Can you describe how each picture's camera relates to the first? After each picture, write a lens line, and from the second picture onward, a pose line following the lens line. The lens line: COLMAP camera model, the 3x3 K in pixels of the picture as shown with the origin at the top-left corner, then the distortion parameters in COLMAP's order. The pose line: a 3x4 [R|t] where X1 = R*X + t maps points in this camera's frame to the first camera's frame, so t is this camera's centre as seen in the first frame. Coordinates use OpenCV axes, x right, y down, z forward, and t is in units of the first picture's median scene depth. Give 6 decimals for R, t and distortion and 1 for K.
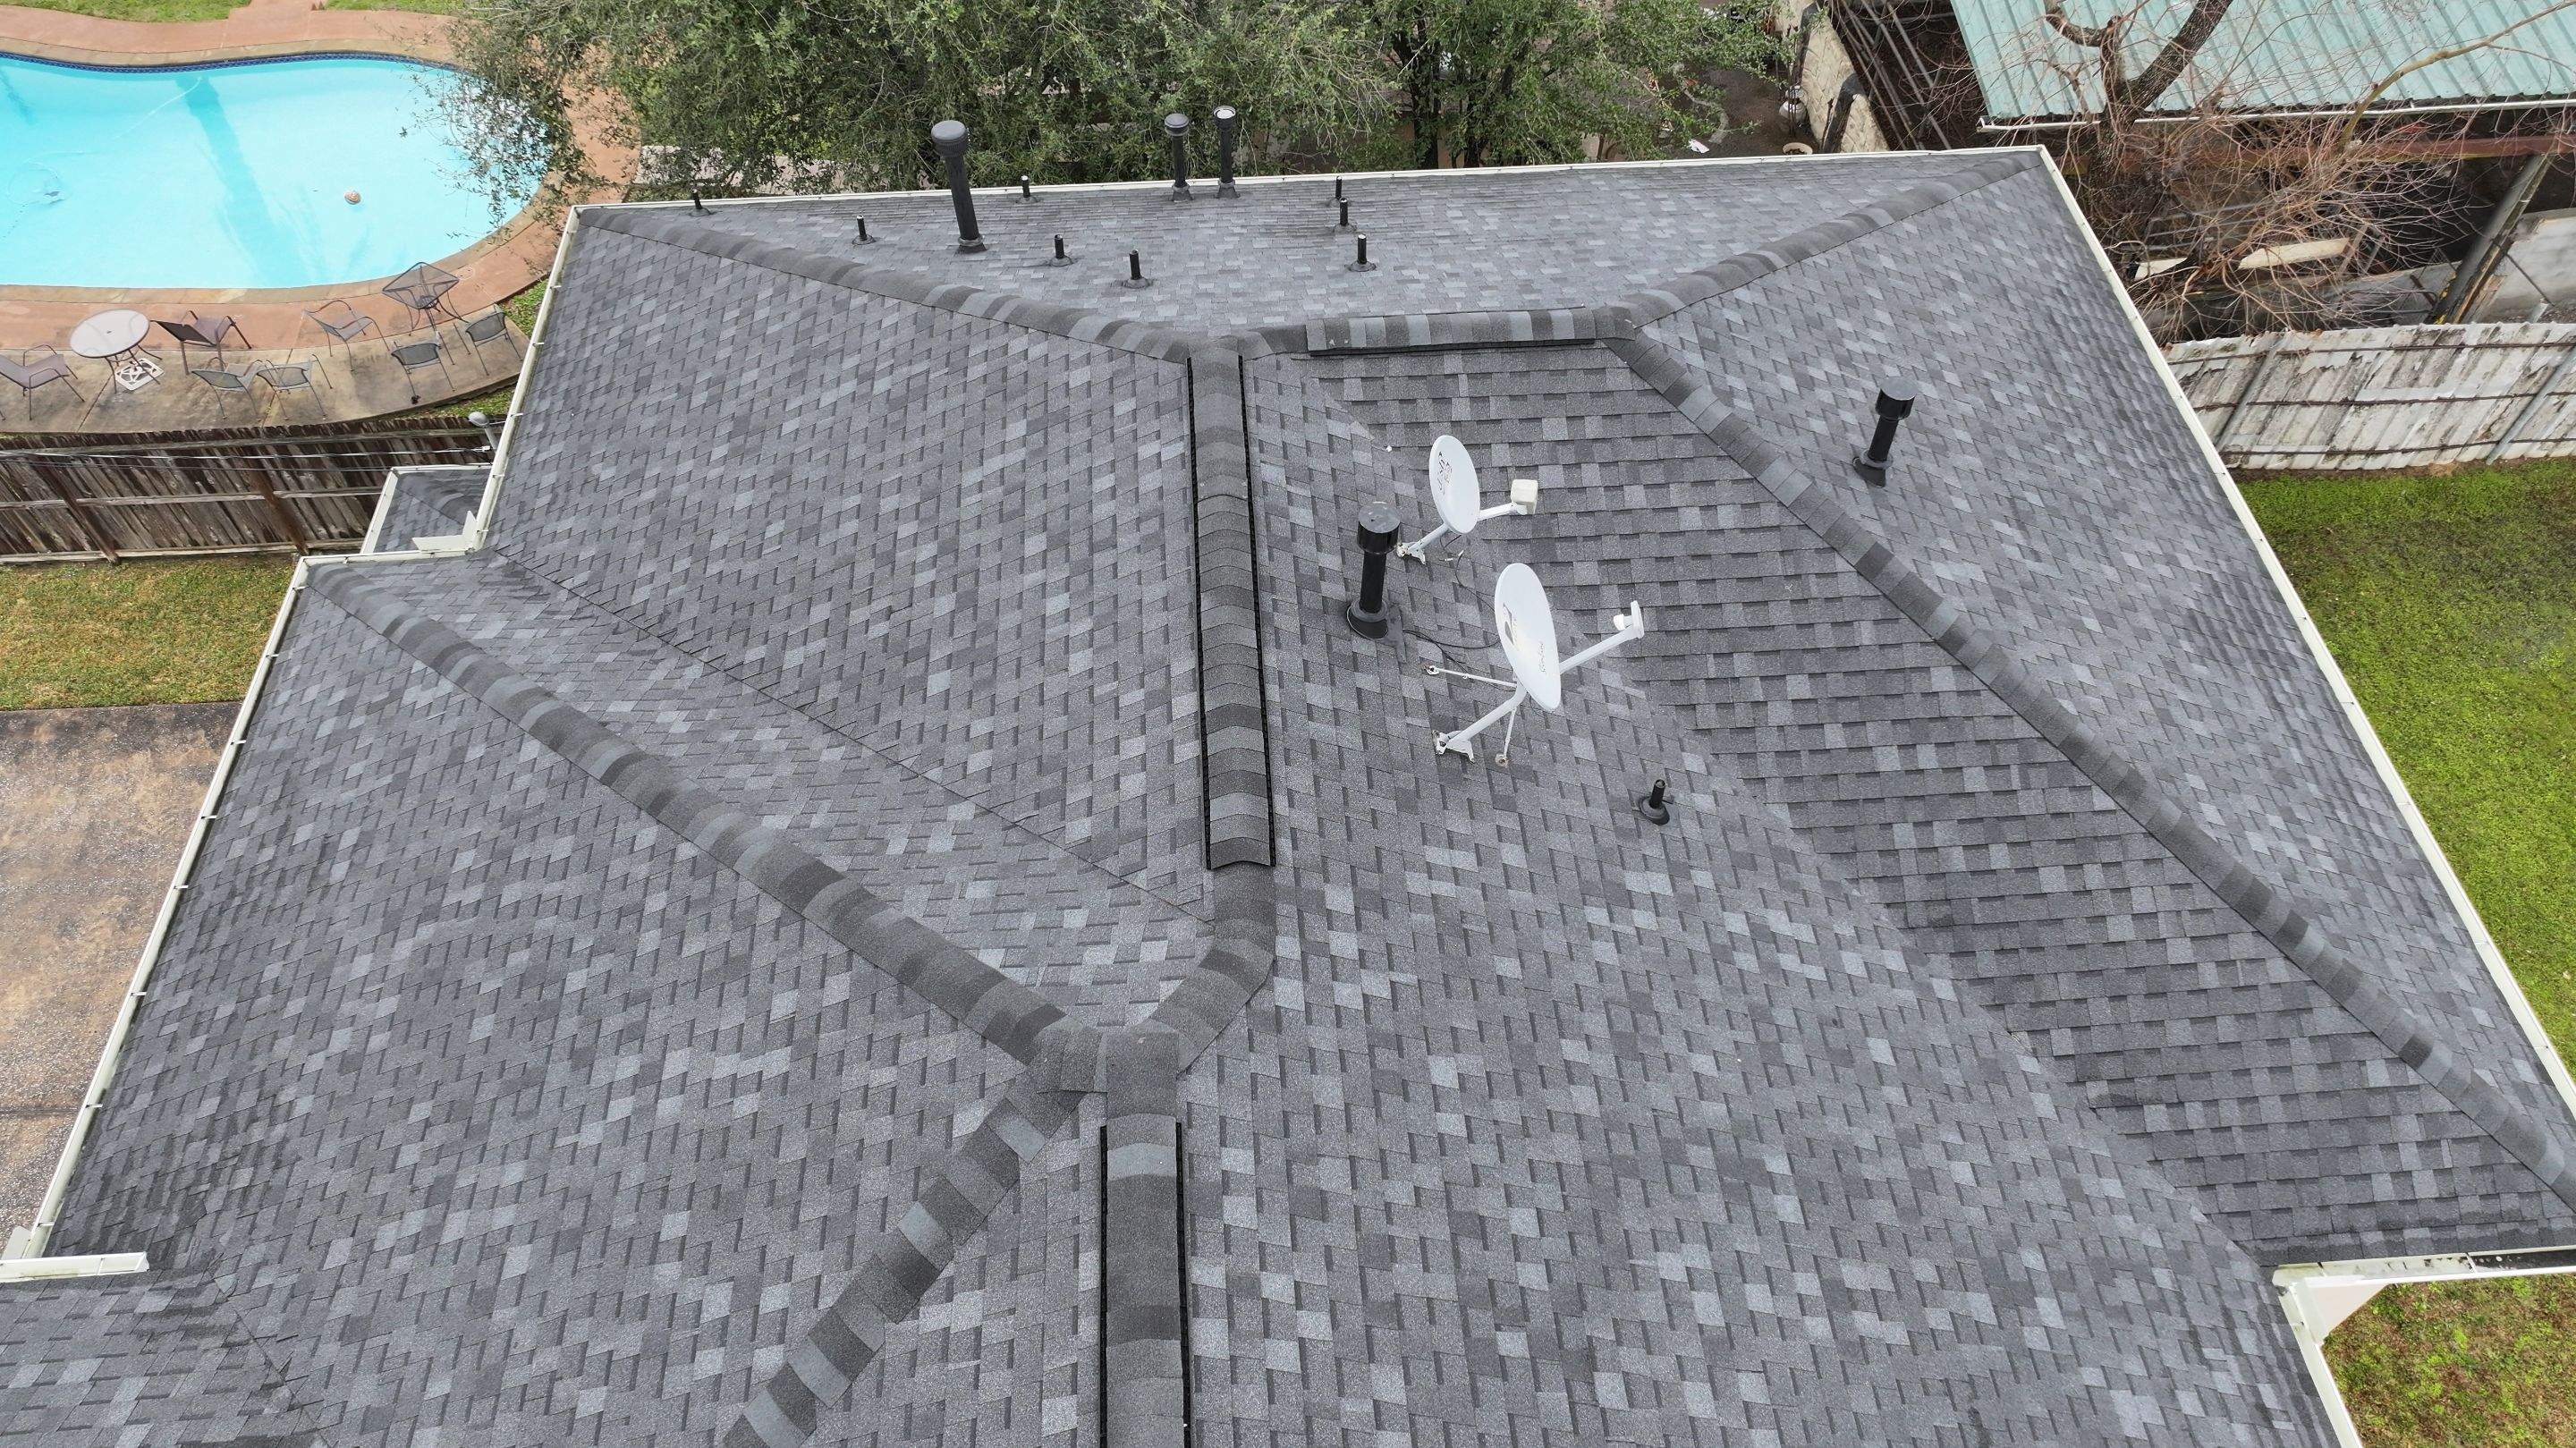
lens RADIAL K [[1819.5, 0, 1288.3], [0, 1819.5, 708.9], [0, 0, 1]] dist [0.001862, 0.010054]
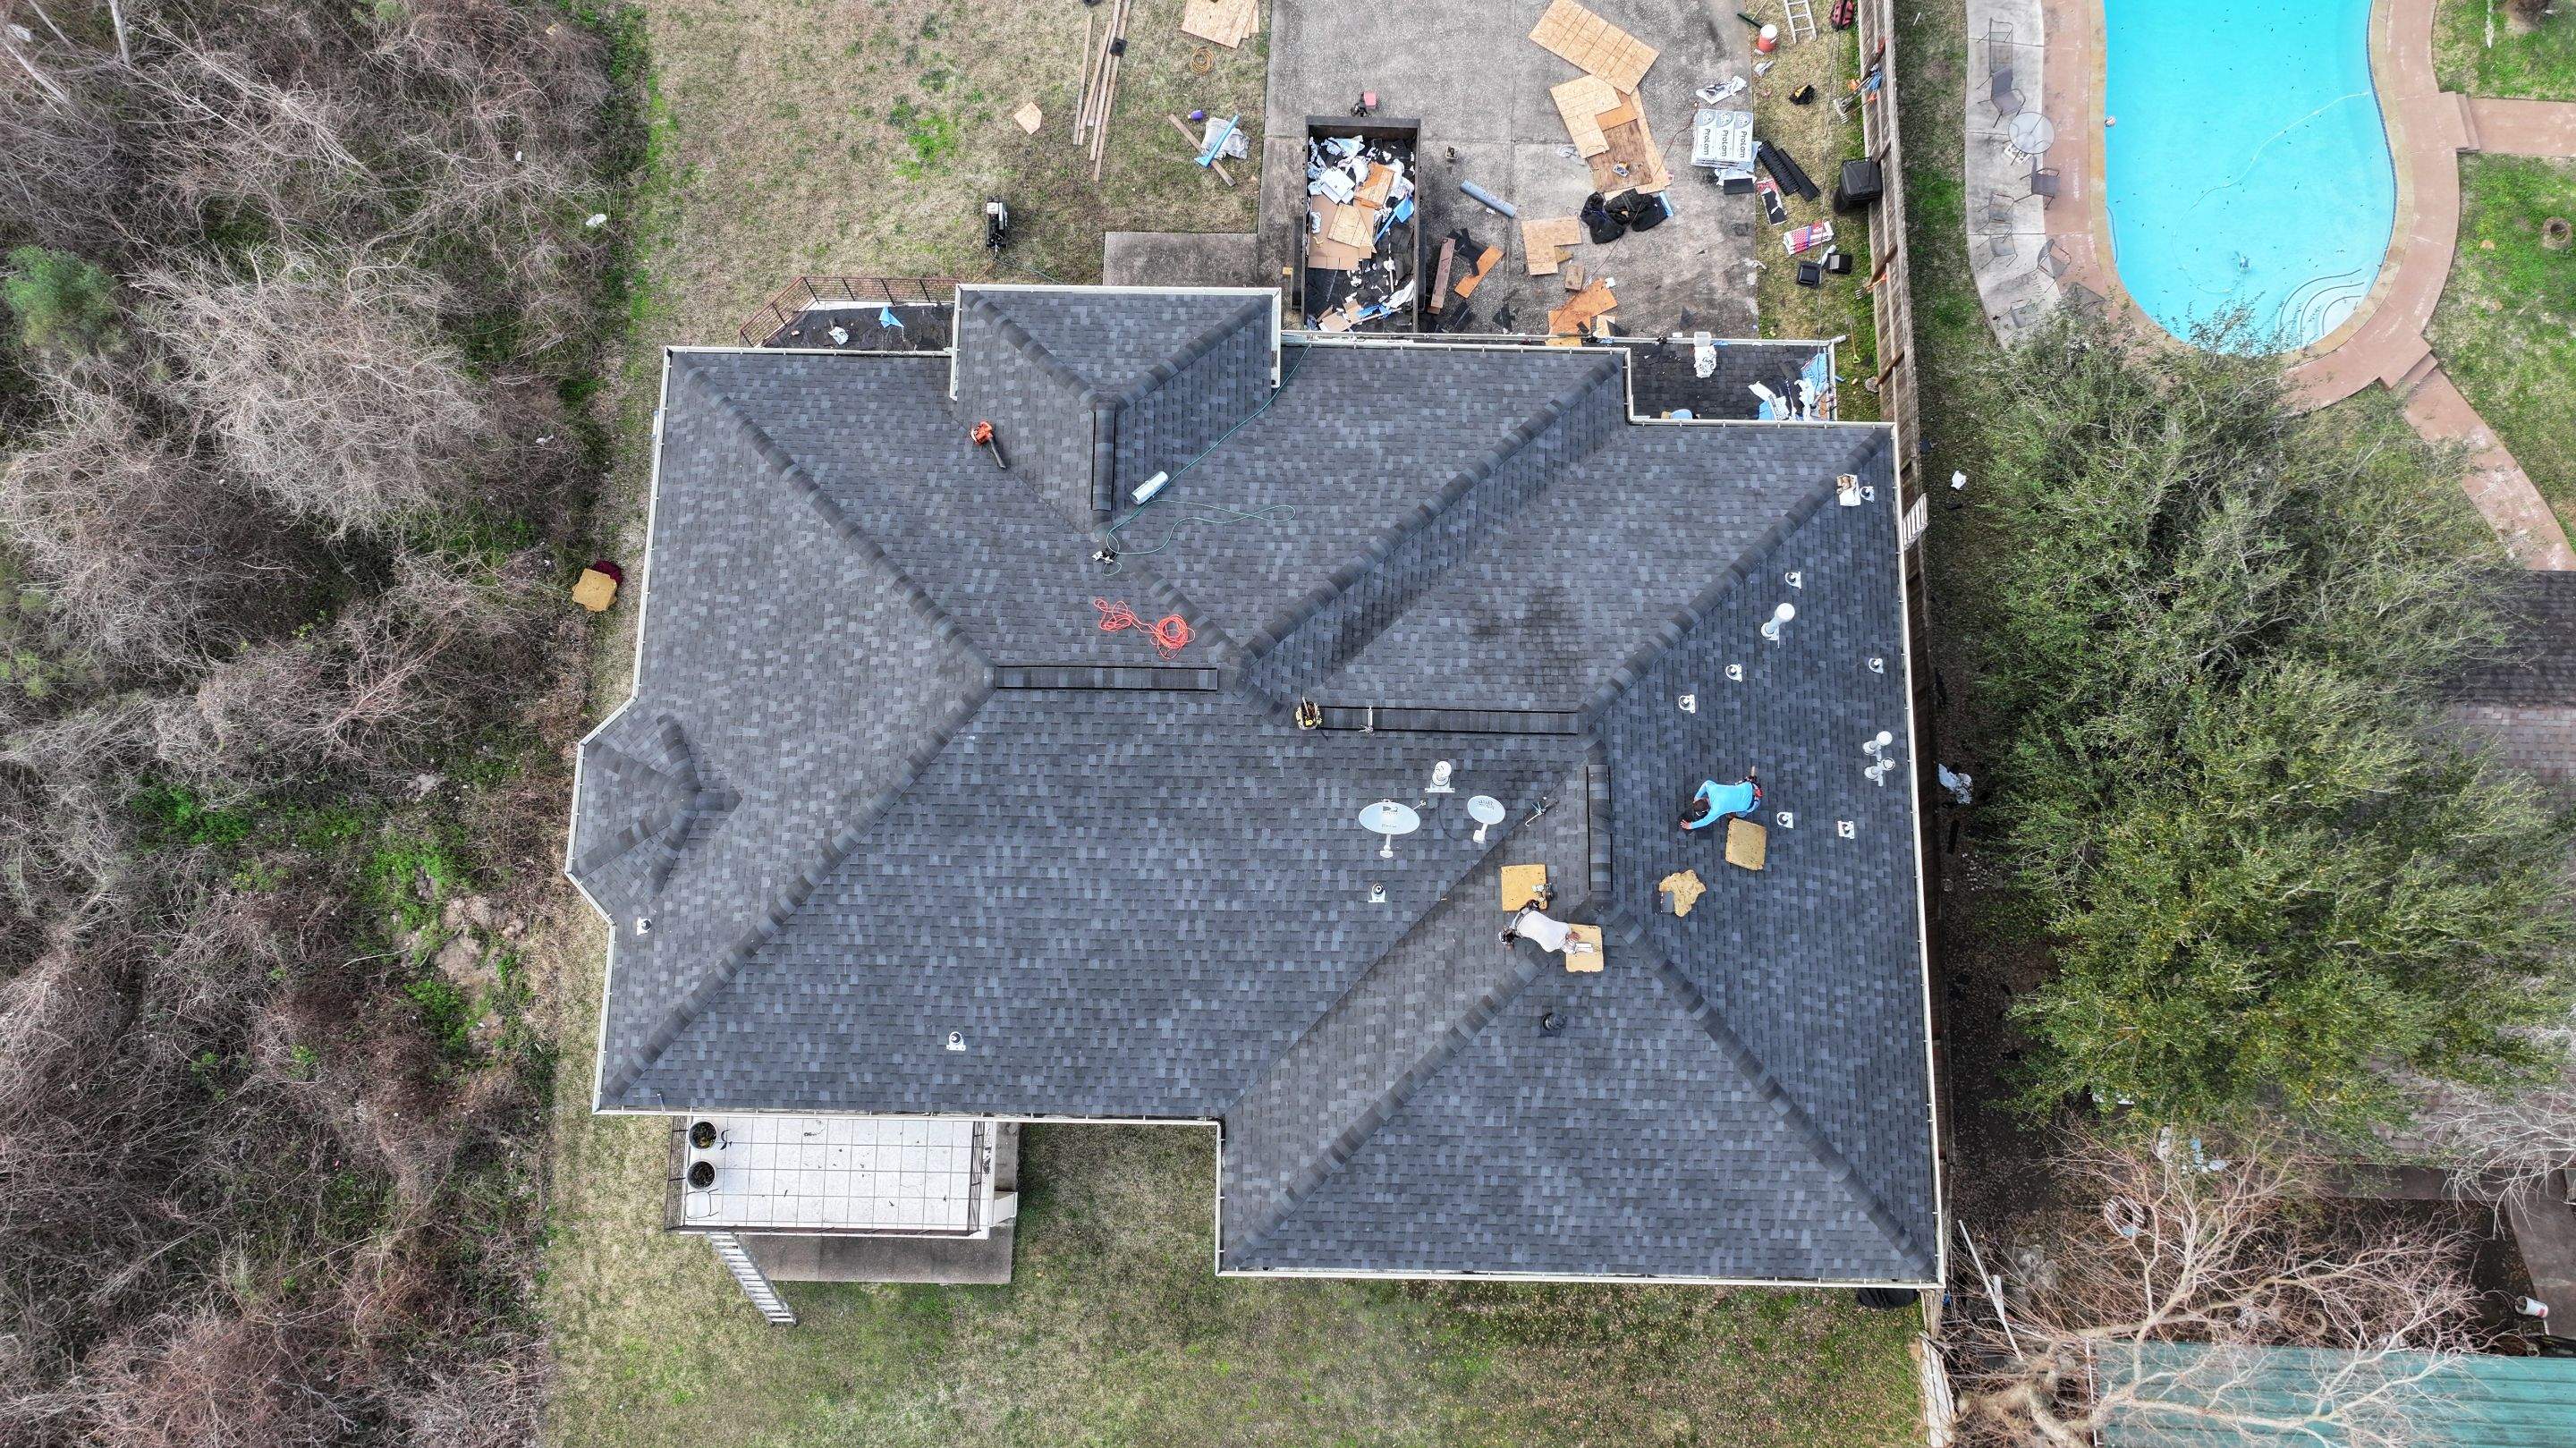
lens RADIAL K [[1819.5, 0, 1283.5], [0, 1819.5, 706.0], [0, 0, 1]] dist [0.001862, 0.010054]
pose [[-0.081385, 0.974564, -0.208812, 0.573292], [-0.772706, 0.070633, 0.630822, -1.728155], [0.629525, 0.212689, 0.747303, -1.252868]]
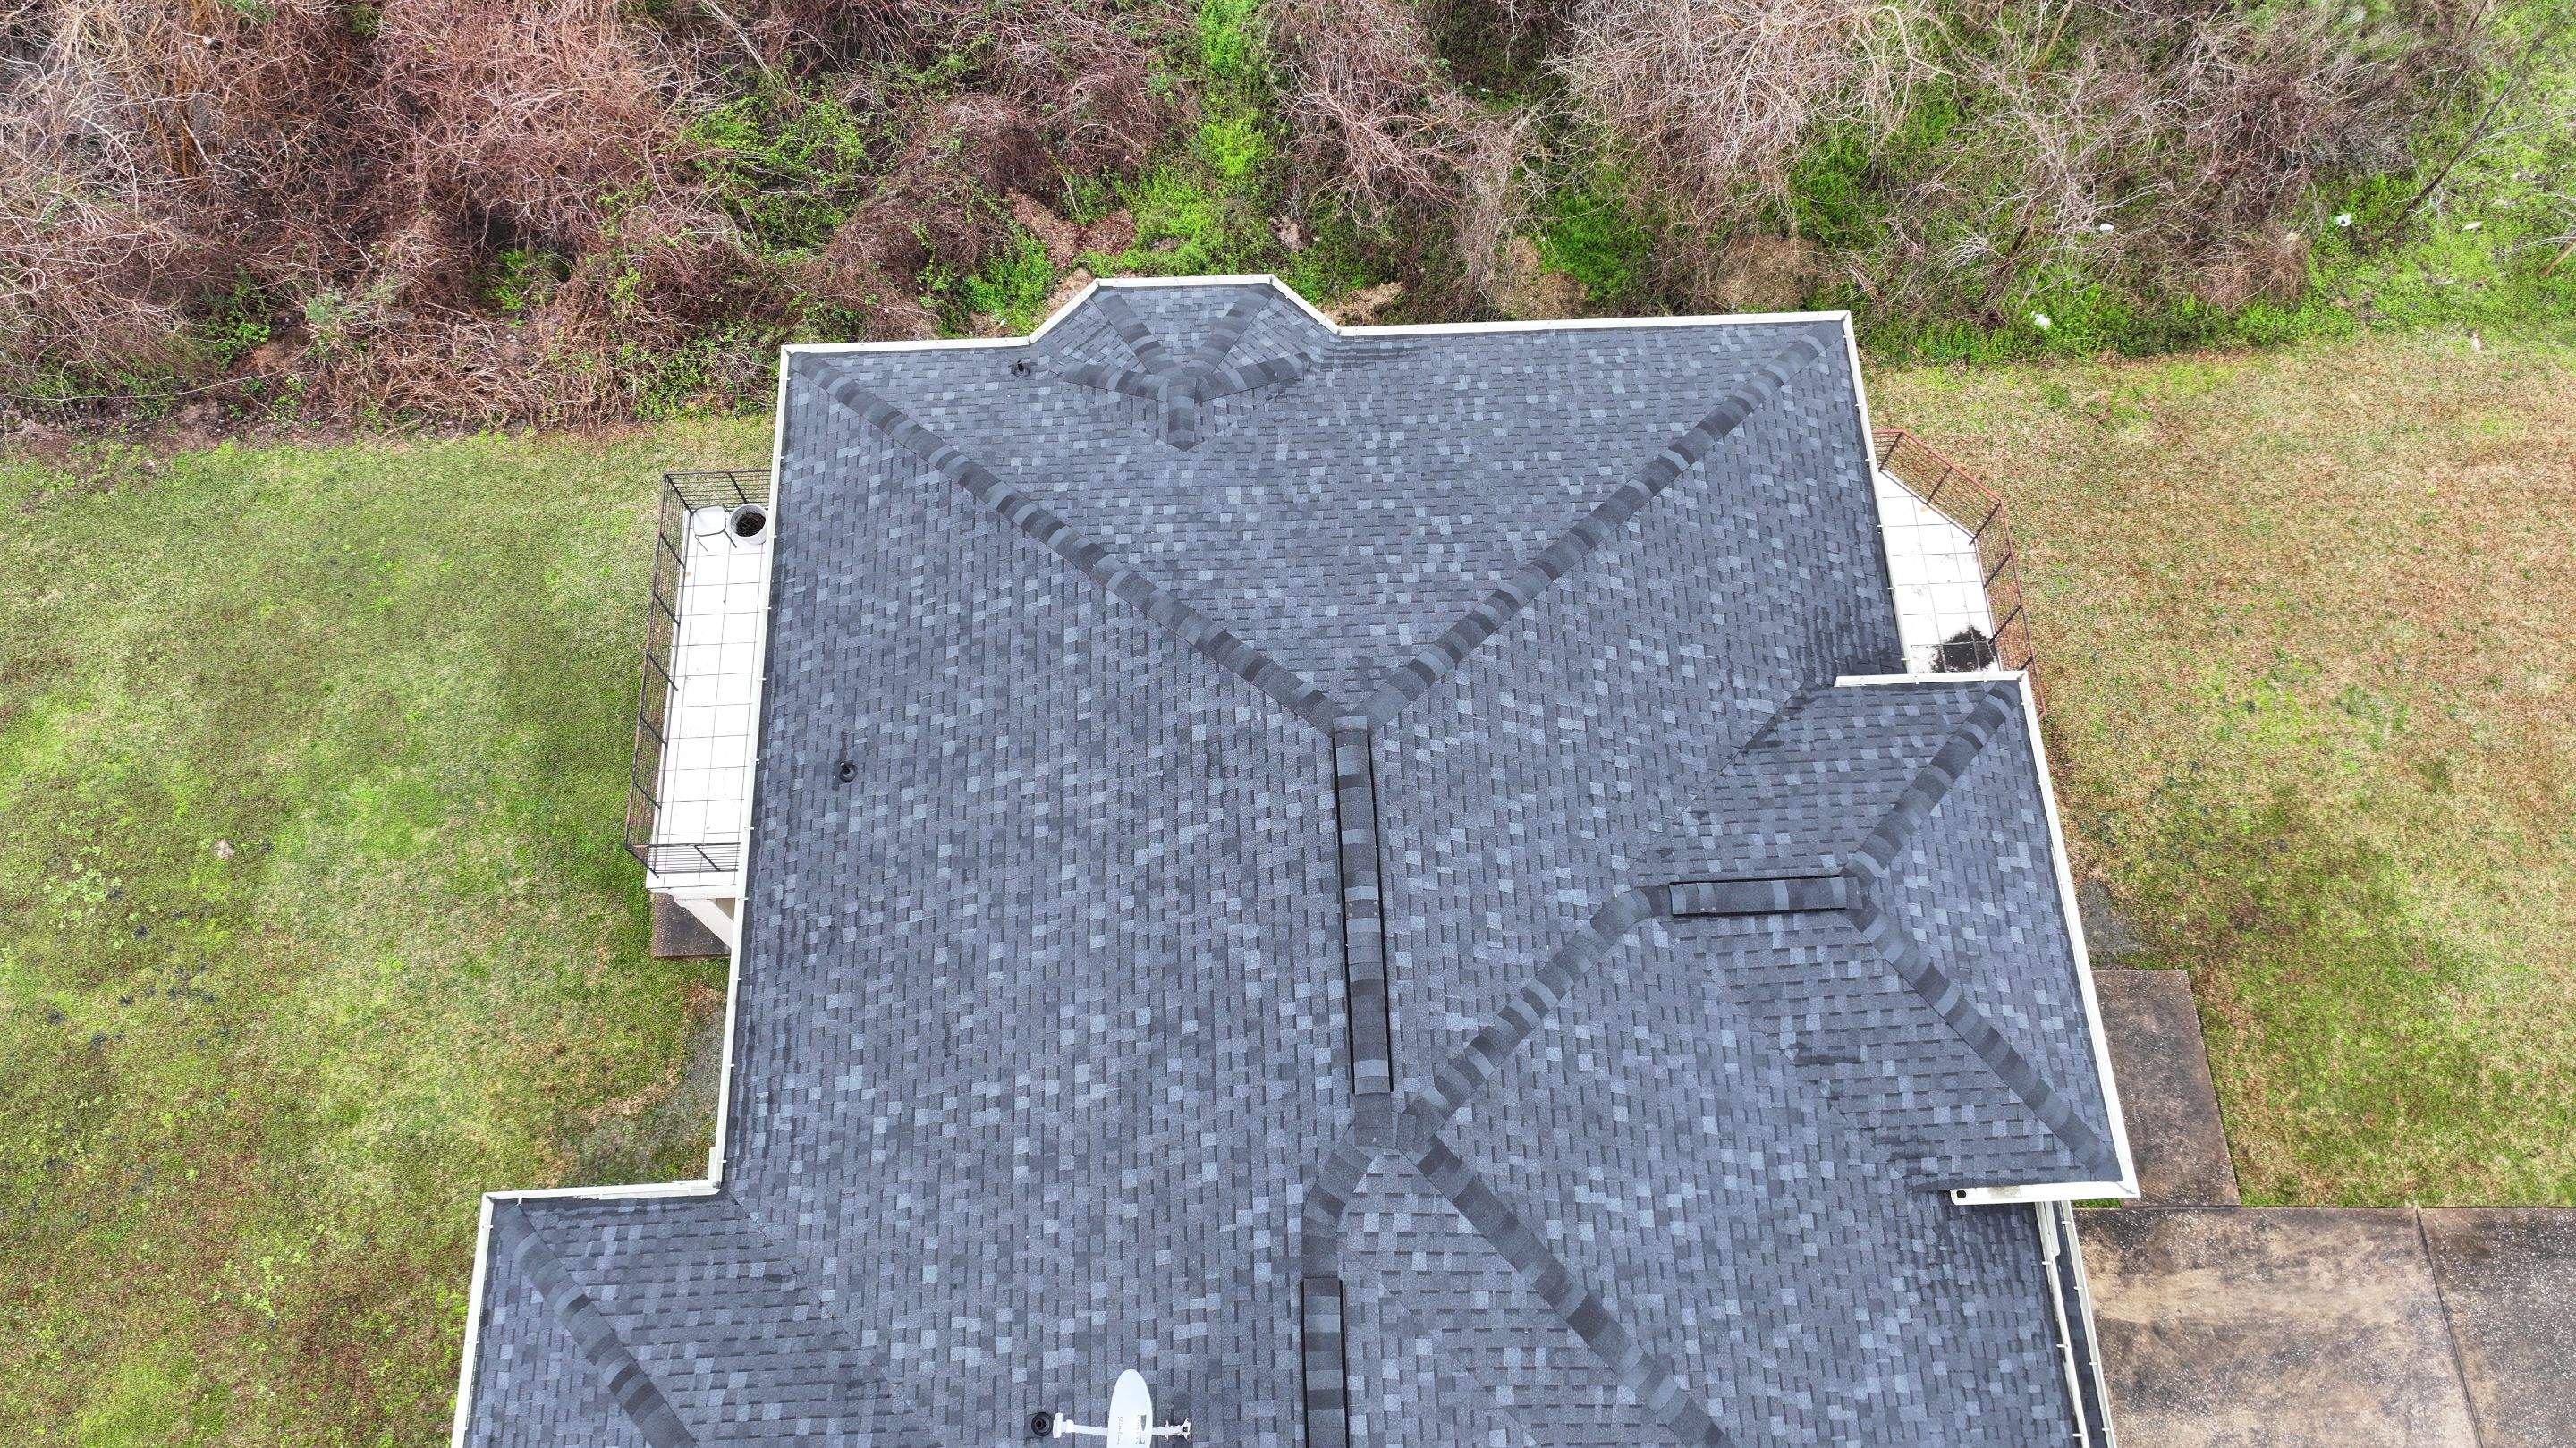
lens RADIAL K [[1819.5, 0, 1289.5], [0, 1819.5, 703.5], [0, 0, 1]] dist [0.001862, 0.010054]
pose [[-0.999632, -0.023400, 0.013715, -0.007187], [0.023179, -0.474402, 0.880003, -1.107977], [-0.014086, 0.879997, 0.474770, -0.253299]]
